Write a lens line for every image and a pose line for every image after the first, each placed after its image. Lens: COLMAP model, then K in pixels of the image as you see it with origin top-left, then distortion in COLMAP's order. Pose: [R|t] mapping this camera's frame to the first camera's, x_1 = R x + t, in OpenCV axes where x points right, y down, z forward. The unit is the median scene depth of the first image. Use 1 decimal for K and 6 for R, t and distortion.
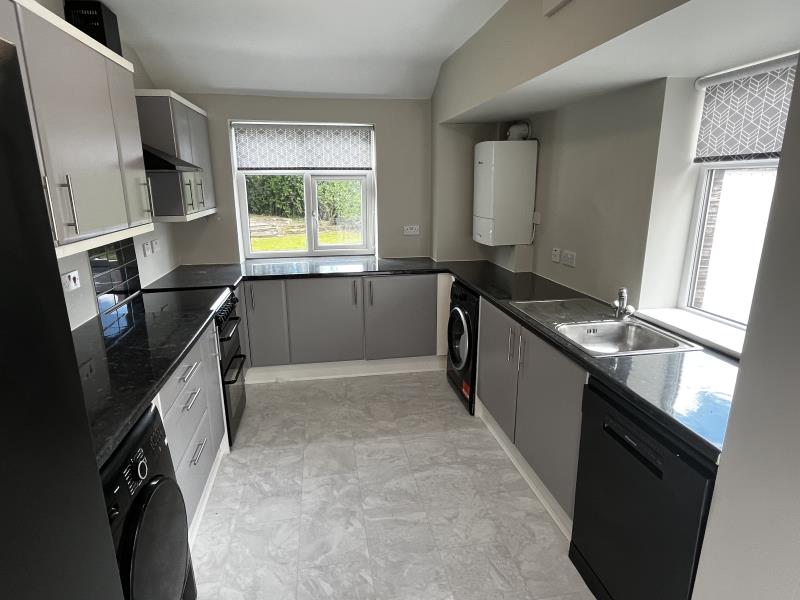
lens RADIAL K [[448.3, 0, 397.7], [0, 448.3, 297.4], [0, 0, 1]] dist [-0.002622, -0.000678]
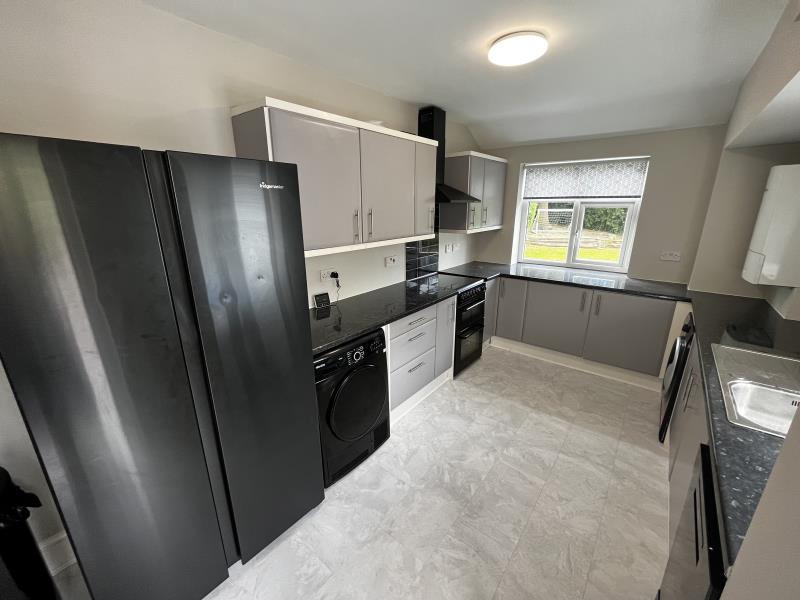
lens RADIAL K [[324.2, 0, 399.8], [0, 324.2, 300.4], [0, 0, 1]] dist [-0.008336, -0.000368]
pose [[0.660522, 0.215062, -0.719346, 0.241464], [-0.184378, 0.975222, 0.122260, -0.033887], [0.727816, 0.051876, 0.683808, 0.049438]]
